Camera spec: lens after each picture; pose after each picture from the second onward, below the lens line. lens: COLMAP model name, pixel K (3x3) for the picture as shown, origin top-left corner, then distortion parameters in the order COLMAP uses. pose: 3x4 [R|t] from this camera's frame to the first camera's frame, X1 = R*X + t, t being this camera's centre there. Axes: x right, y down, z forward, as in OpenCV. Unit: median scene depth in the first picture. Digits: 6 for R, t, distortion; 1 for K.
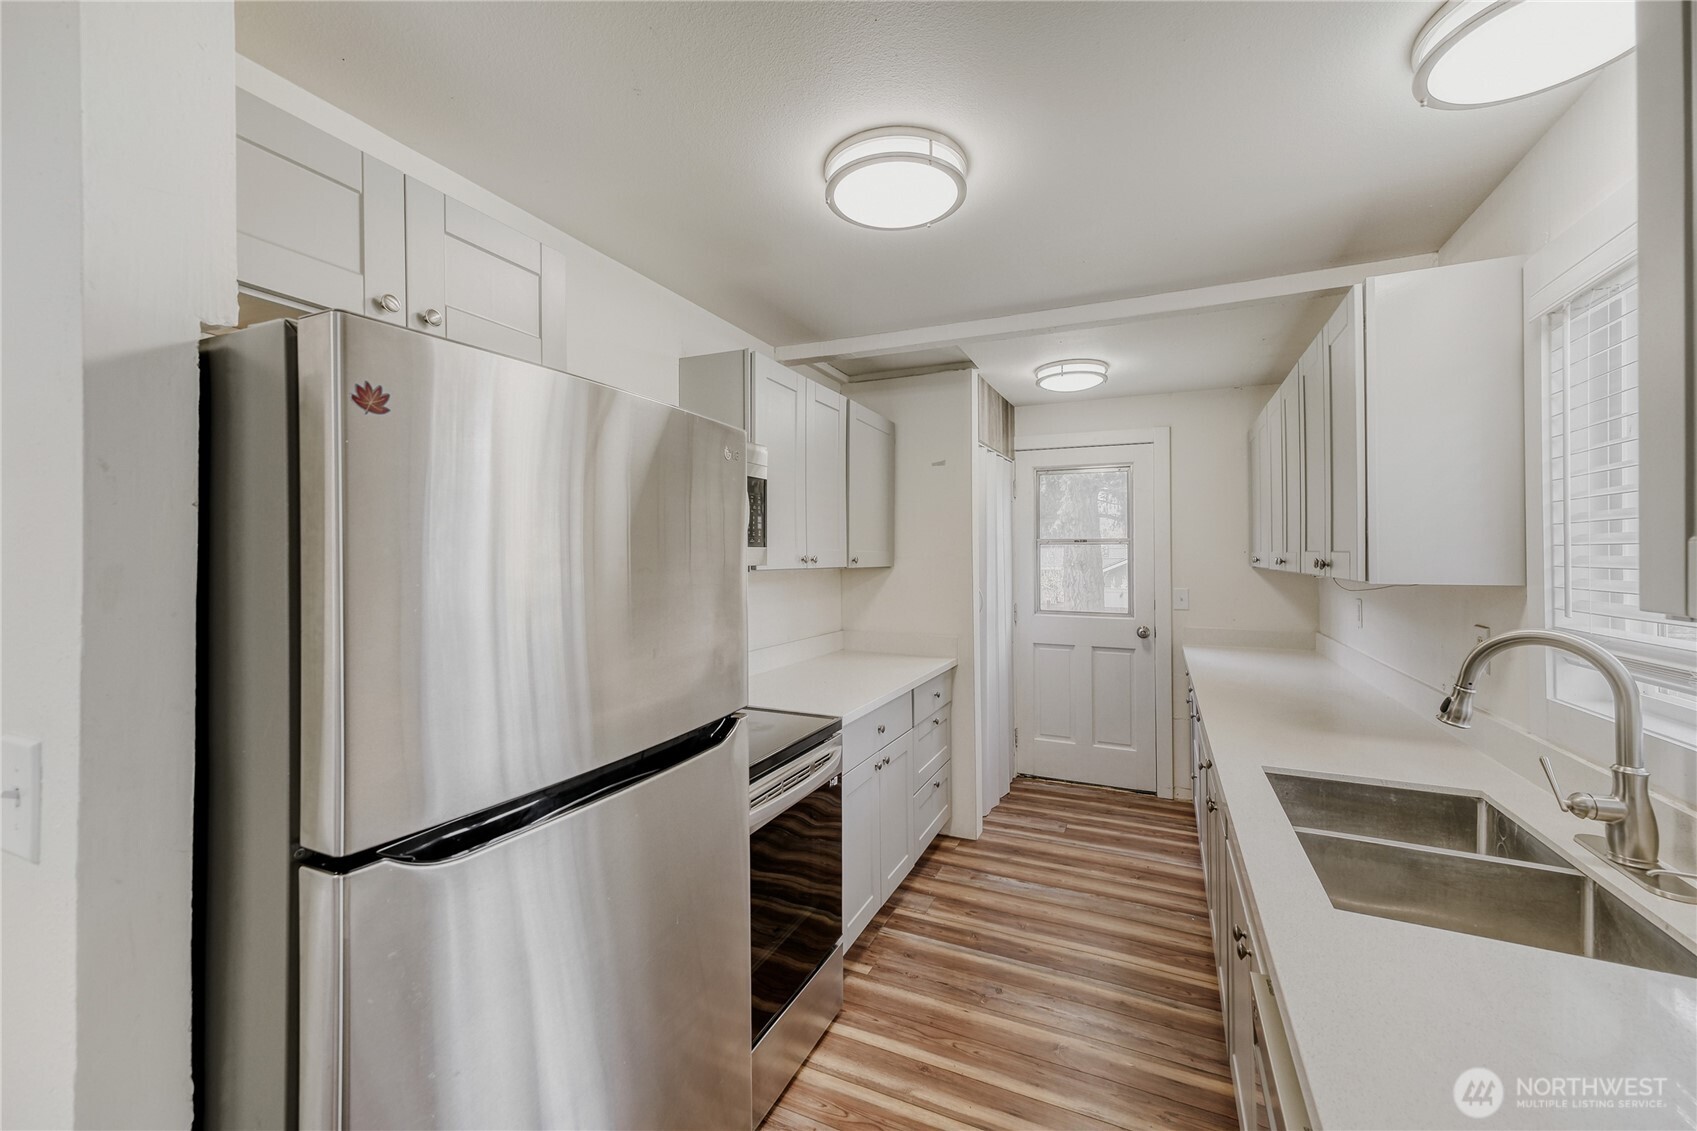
lens RADIAL K [[691.9, 0, 849.2], [0, 691.9, 558.2], [0, 0, 1]] dist [-0.007989, 0.001810]
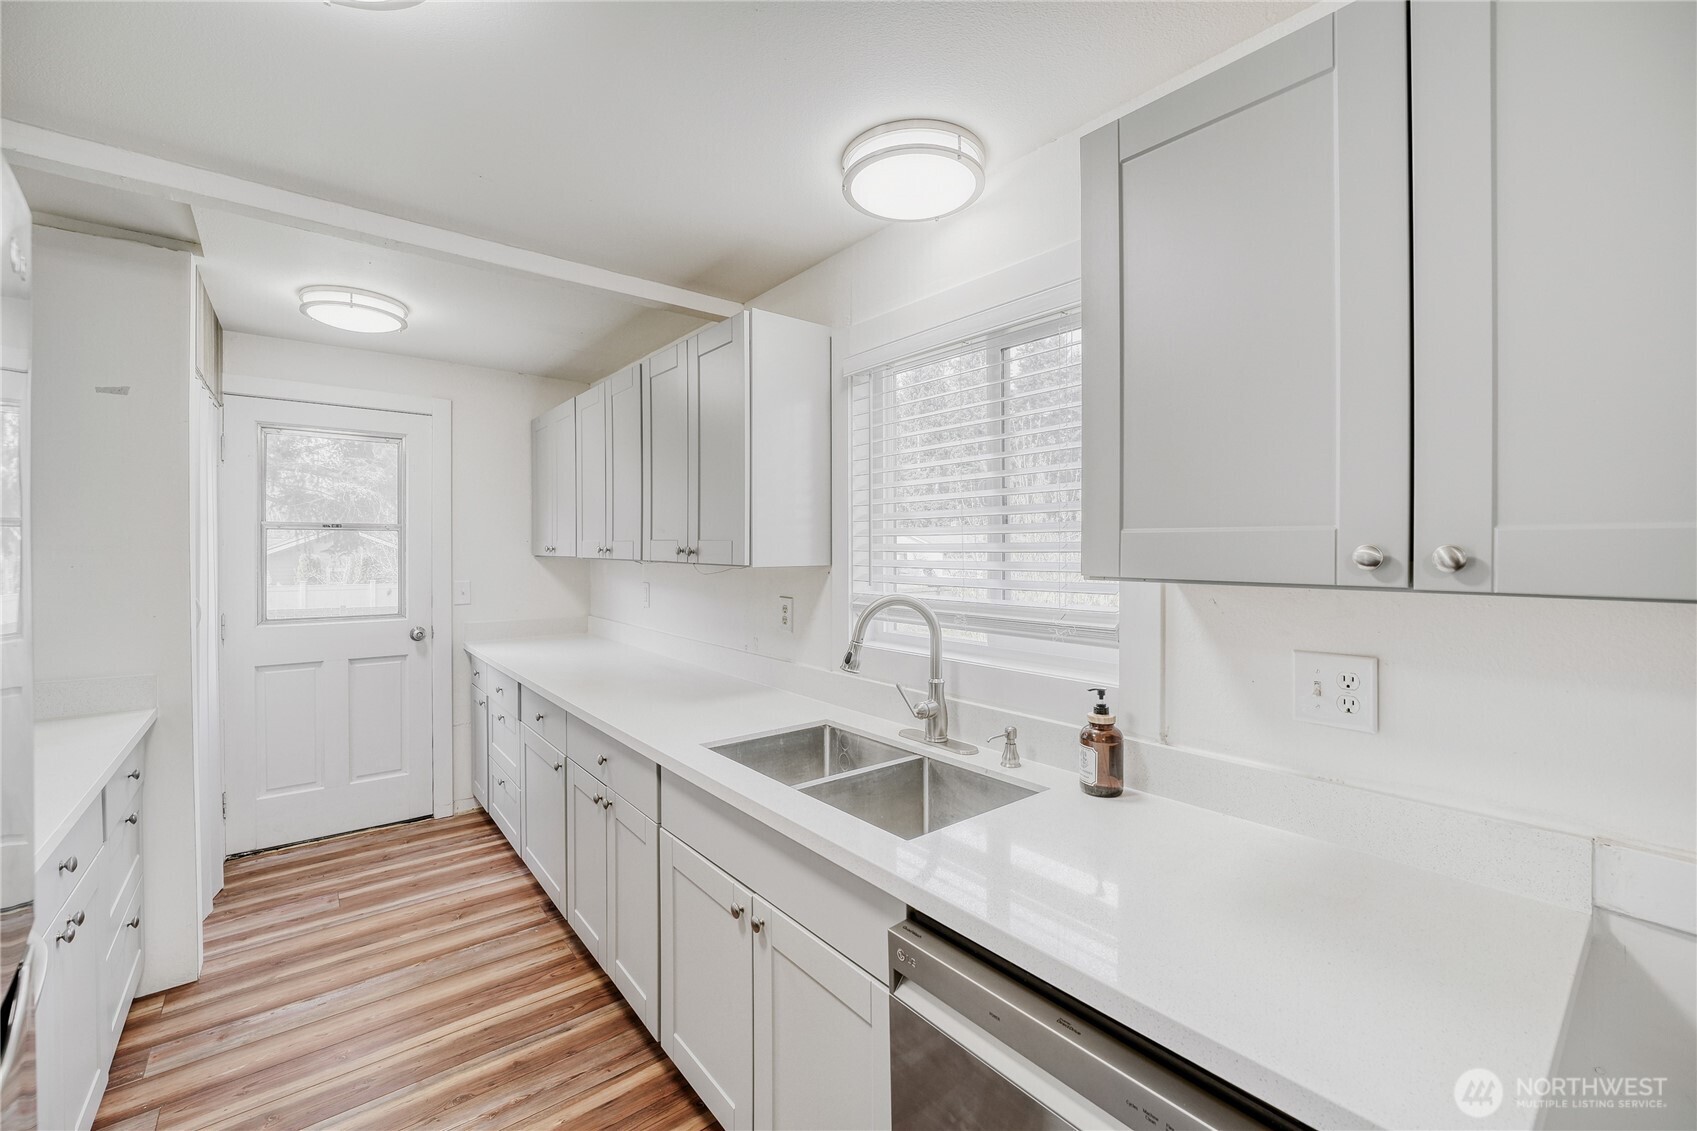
lens RADIAL K [[691.9, 0, 848.6], [0, 691.9, 552.8], [0, 0, 1]] dist [-0.007989, 0.001810]
pose [[0.449133, -0.011687, 0.893389, -0.123076], [0.005183, 0.999932, 0.010474, 0.000275], [-0.893450, -0.000074, 0.449163, 0.168131]]
